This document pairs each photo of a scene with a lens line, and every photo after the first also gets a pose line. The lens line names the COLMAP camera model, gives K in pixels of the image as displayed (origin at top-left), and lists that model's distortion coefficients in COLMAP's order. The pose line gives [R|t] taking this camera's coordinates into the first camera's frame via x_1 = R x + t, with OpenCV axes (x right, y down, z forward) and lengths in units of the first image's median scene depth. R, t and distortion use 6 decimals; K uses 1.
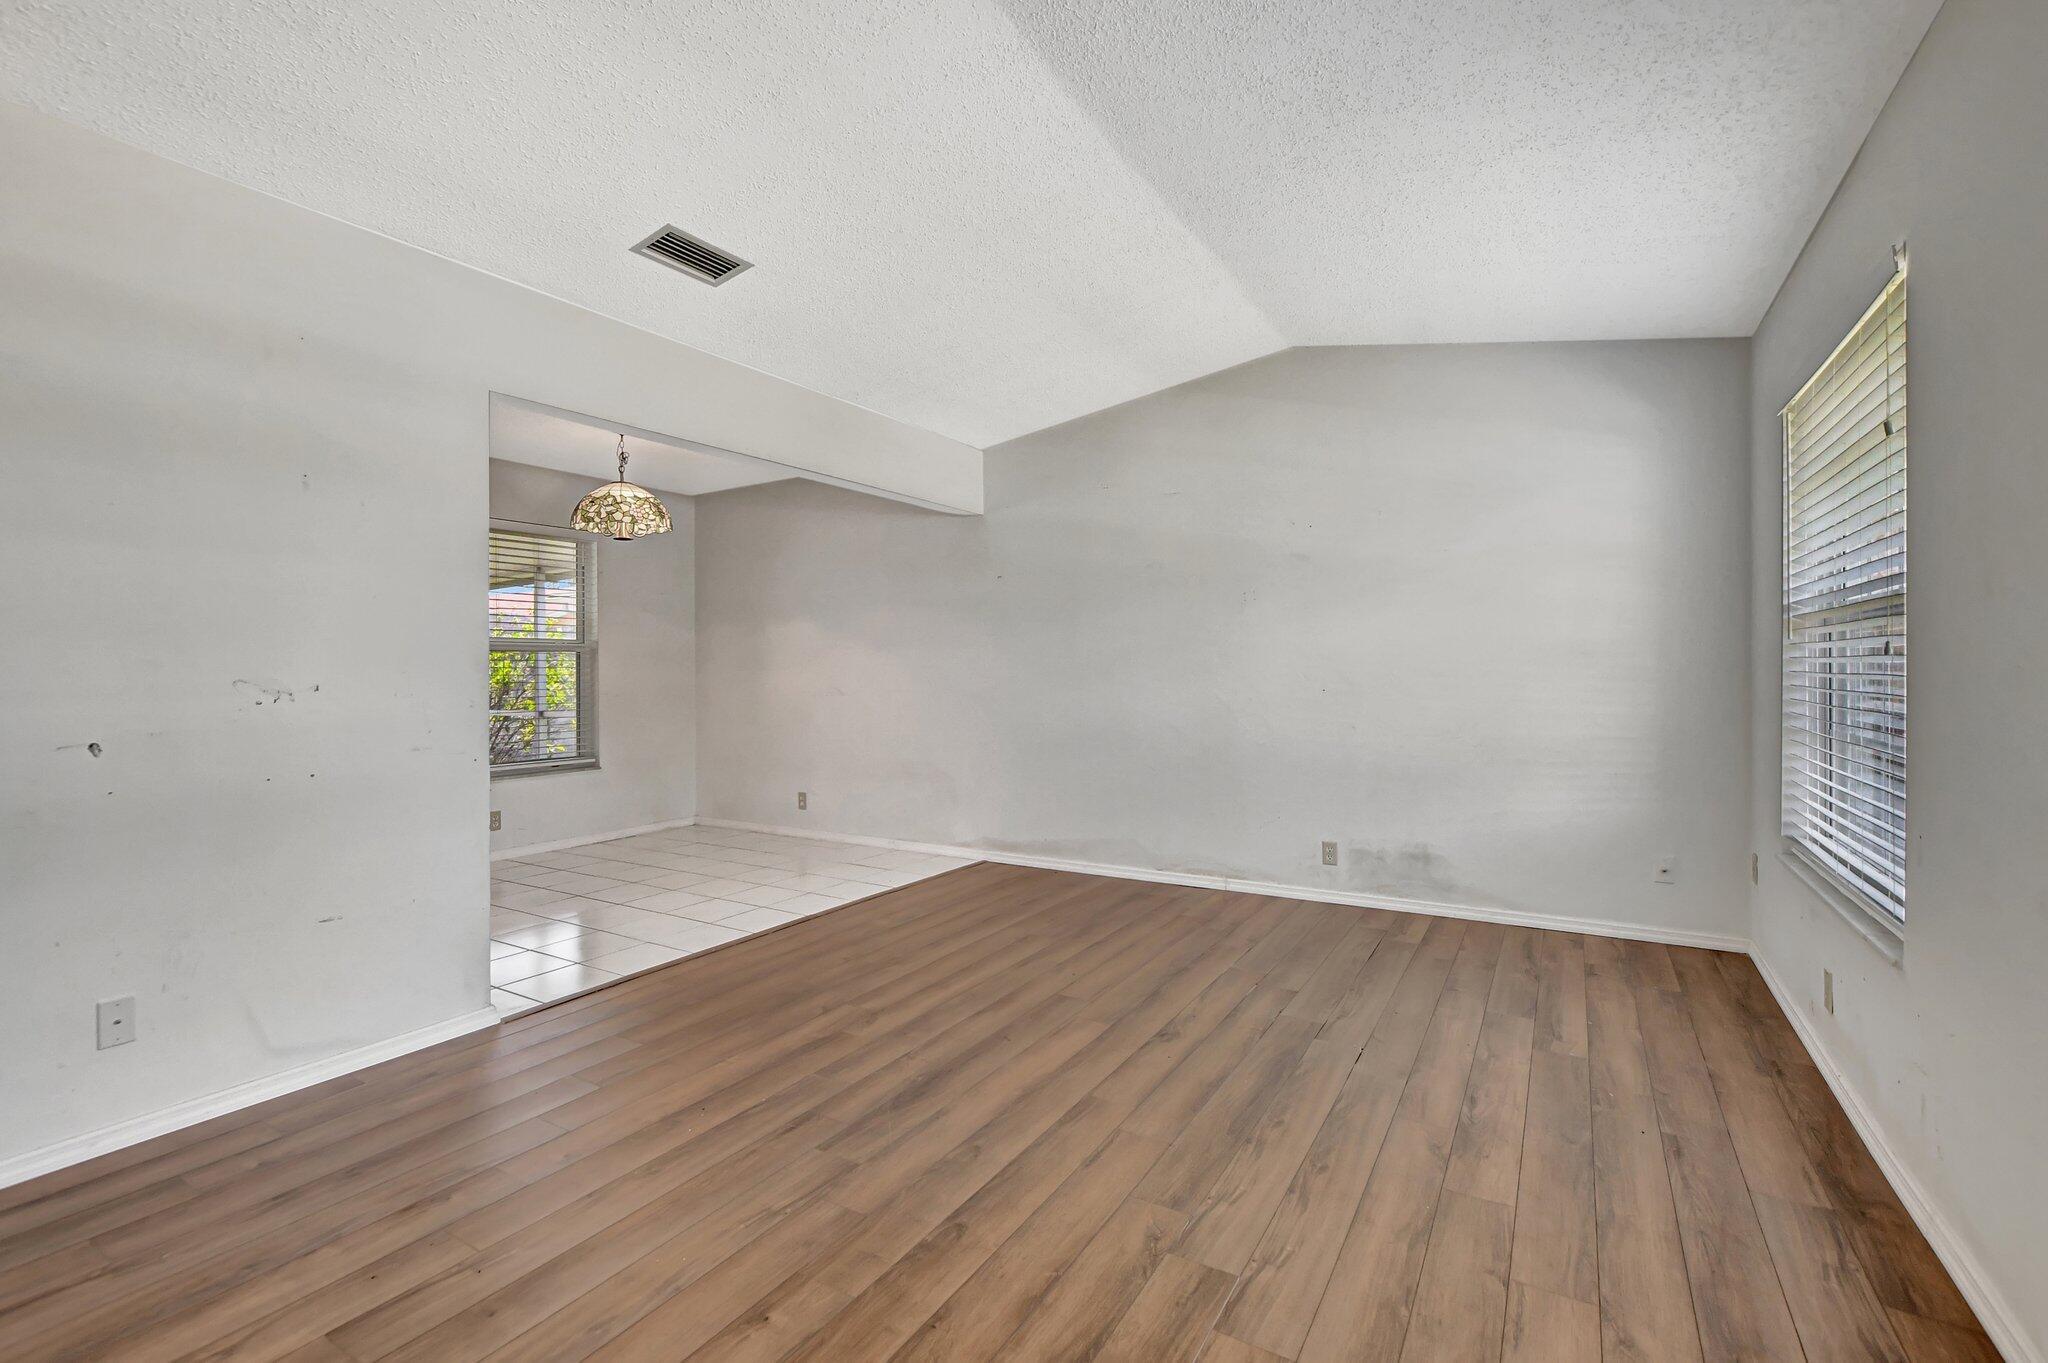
lens RADIAL K [[927.1, 0, 1003.7], [0, 927.1, 661.8], [0, 0, 1]] dist [-0.013465, 0.000060]
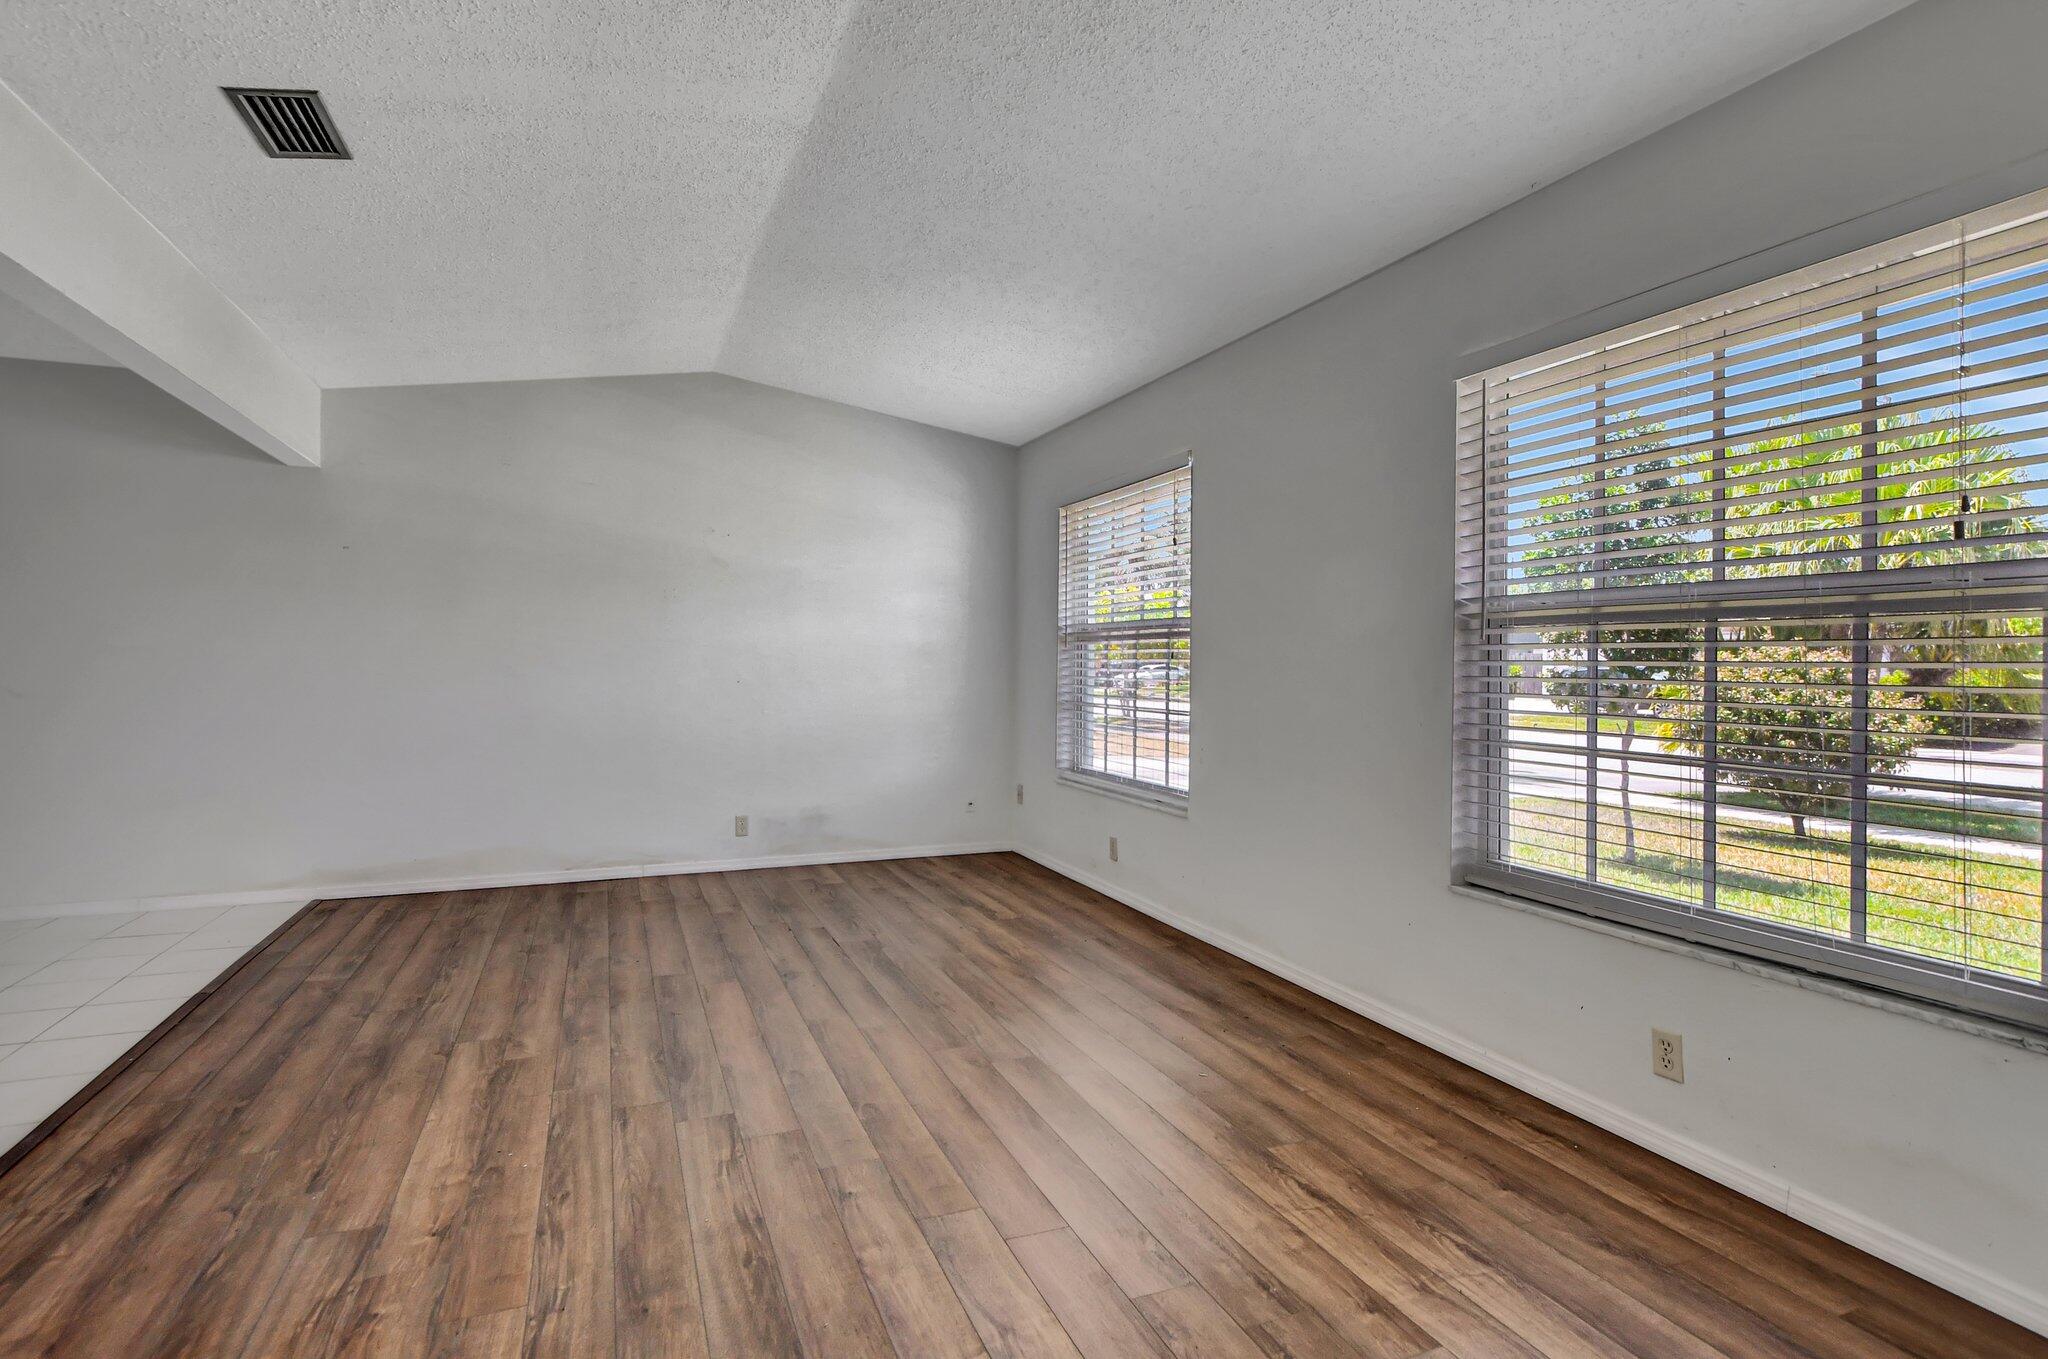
lens RADIAL K [[1001.7, 0, 989.2], [0, 1001.7, 647.7], [0, 0, 1]] dist [-0.003953, 0.000268]
pose [[0.602578, 0.016877, 0.797882, -0.630821], [-0.009331, 0.999857, -0.014102, 0.005118], [-0.798006, 0.001053, 0.602649, 0.029157]]
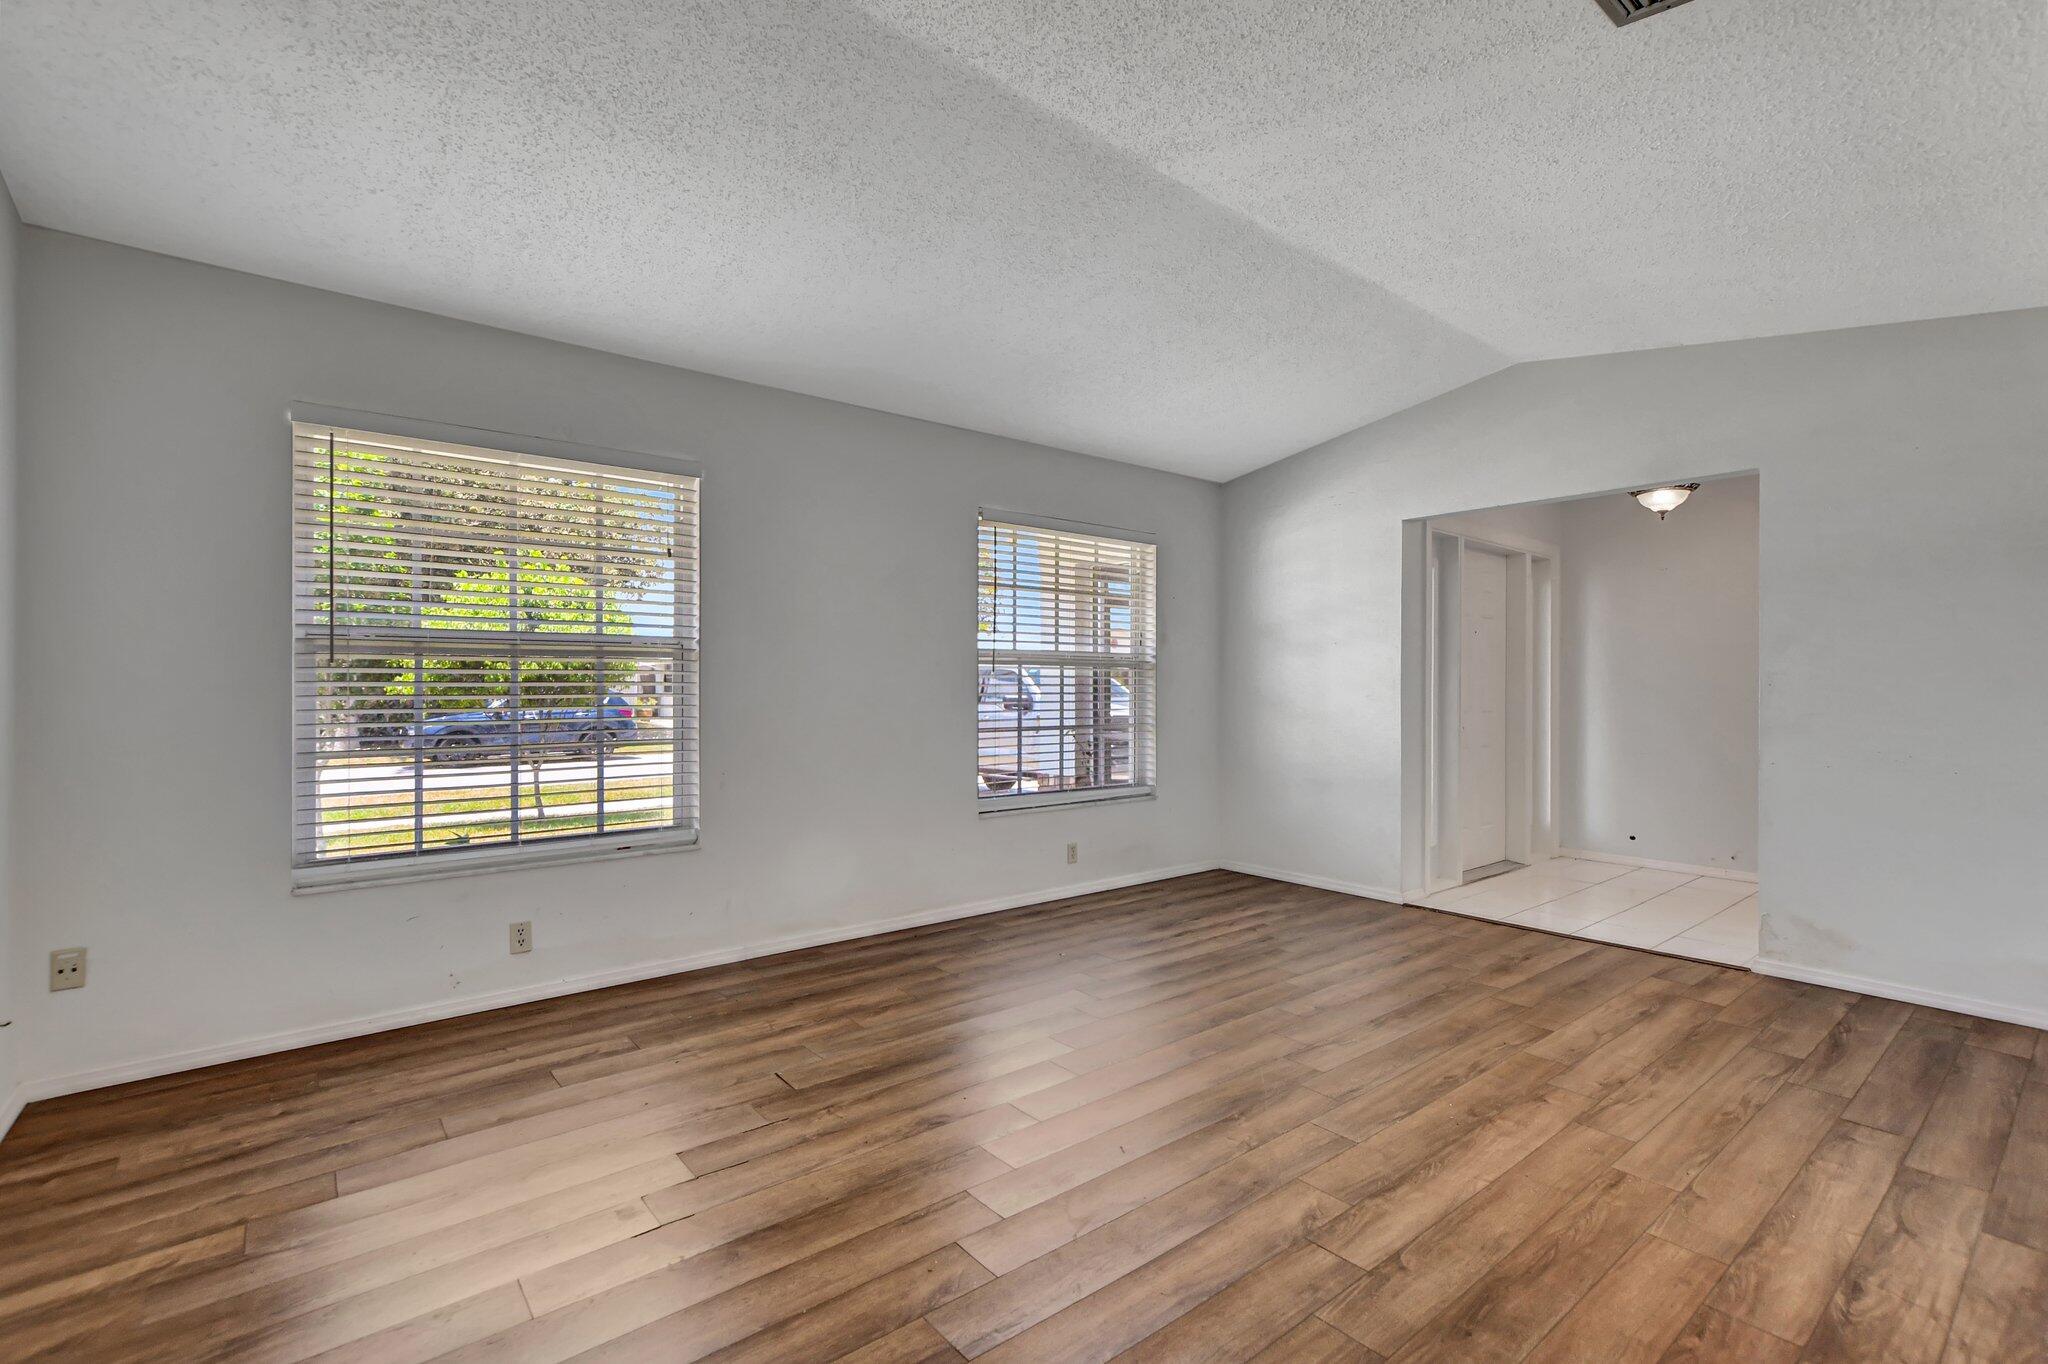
lens RADIAL K [[918.3, 0, 1001.3], [0, 918.3, 676.9], [0, 0, 1]] dist [-0.003769, 0.000032]
pose [[-0.941242, 0.005592, 0.337686, -0.152442], [0.002109, 0.999941, -0.010683, 0.004028], [-0.337725, -0.009343, -0.941198, 1.627244]]
